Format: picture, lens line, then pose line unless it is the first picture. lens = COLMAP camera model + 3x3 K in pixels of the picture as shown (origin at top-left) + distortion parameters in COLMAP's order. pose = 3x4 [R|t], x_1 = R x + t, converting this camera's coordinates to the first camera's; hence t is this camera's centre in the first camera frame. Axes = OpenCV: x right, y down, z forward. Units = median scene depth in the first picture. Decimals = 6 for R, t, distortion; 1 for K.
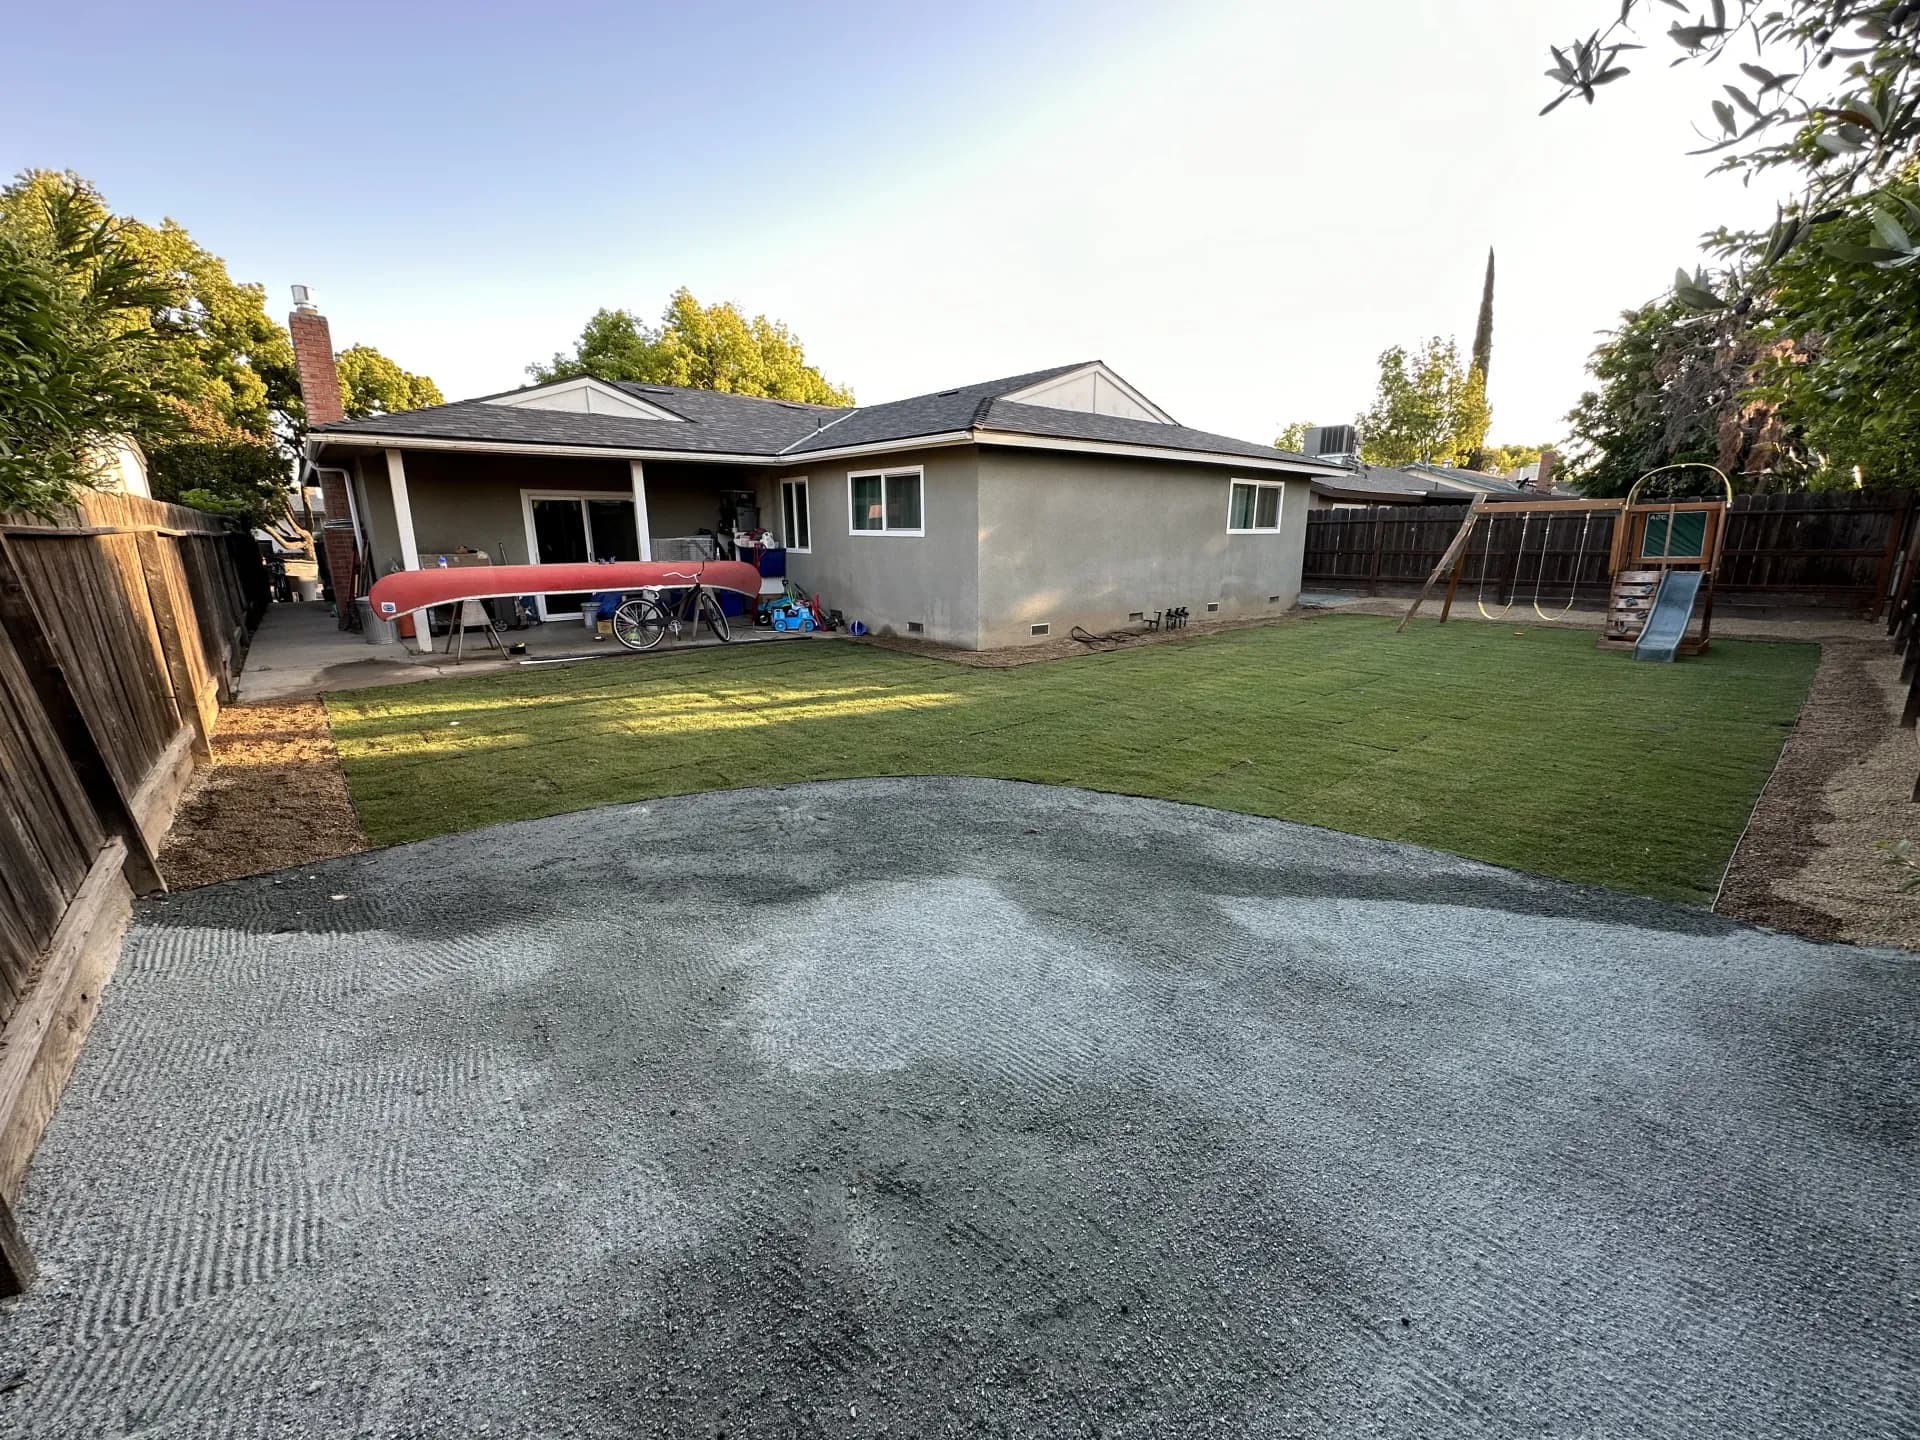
lens RADIAL K [[770.9, 0, 959.0], [0, 770.9, 725.6], [0, 0, 1]] dist [0.011658, -0.005030]
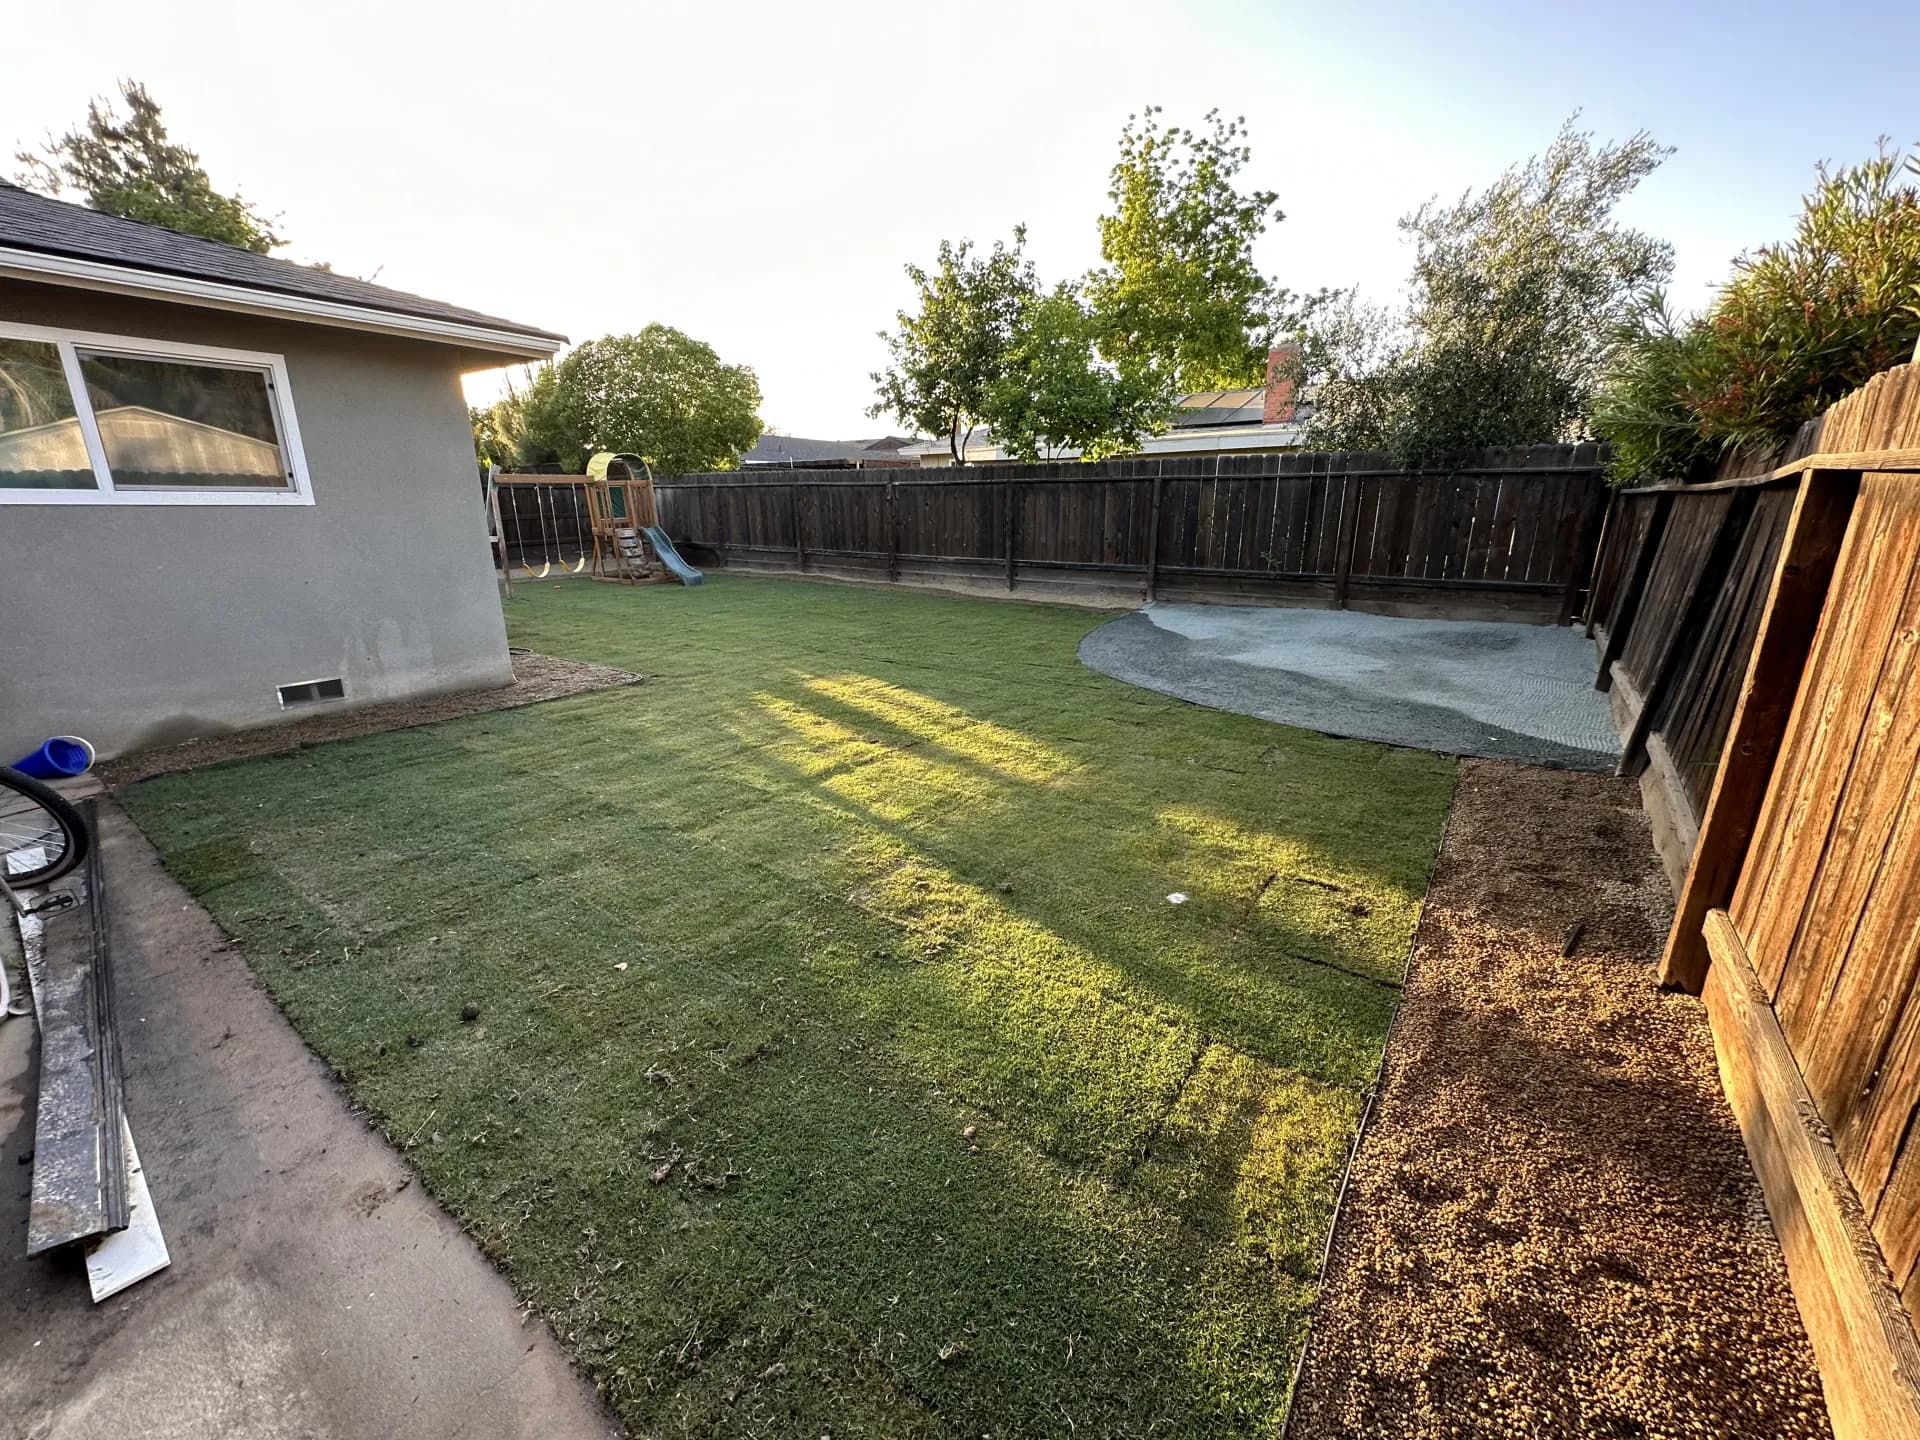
lens RADIAL K [[770.9, 0, 959.0], [0, 770.9, 725.6], [0, 0, 1]] dist [0.011658, -0.005030]
pose [[-0.233112, -0.272795, 0.933403, -0.622439], [0.241566, 0.913516, 0.327313, -0.171431], [-0.941968, 0.301779, -0.147054, 0.698438]]
